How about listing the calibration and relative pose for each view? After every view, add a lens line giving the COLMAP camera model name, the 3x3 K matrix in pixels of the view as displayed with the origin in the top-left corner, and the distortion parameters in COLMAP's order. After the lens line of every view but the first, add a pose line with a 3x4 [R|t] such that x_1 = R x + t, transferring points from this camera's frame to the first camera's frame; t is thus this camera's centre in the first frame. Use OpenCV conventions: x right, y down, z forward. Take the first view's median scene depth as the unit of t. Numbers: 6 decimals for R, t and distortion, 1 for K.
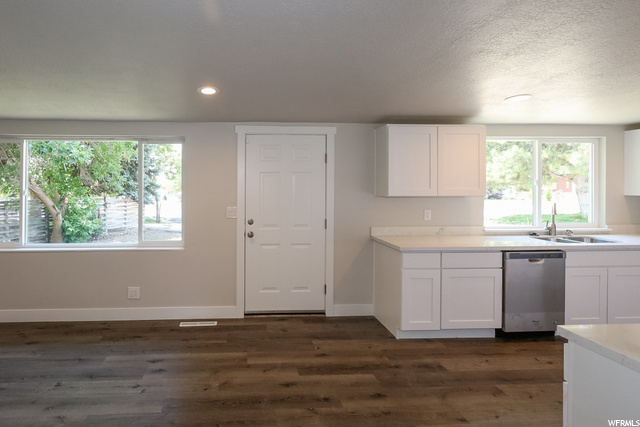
lens RADIAL K [[314.7, 0, 250.9], [0, 314.7, 186.8], [0, 0, 1]] dist [0.000286, -0.000087]
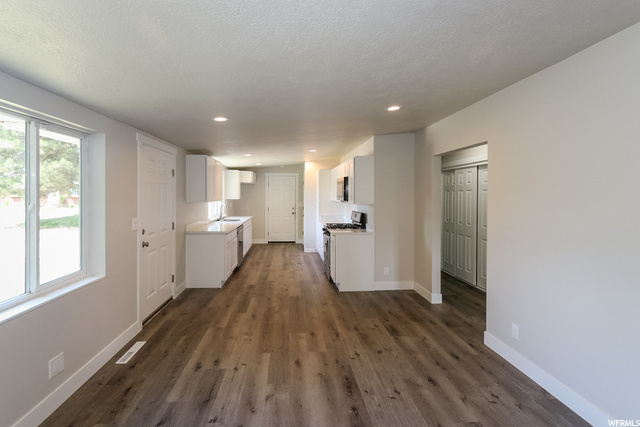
lens RADIAL K [[301.1, 0, 309.9], [0, 301.1, 193.8], [0, 0, 1]] dist [-0.000660, -0.000228]
pose [[-0.030596, 0.003426, 0.999526, -1.093336], [-0.003713, 0.999987, -0.003541, -0.006702], [-0.999525, -0.003819, -0.030583, 0.562731]]
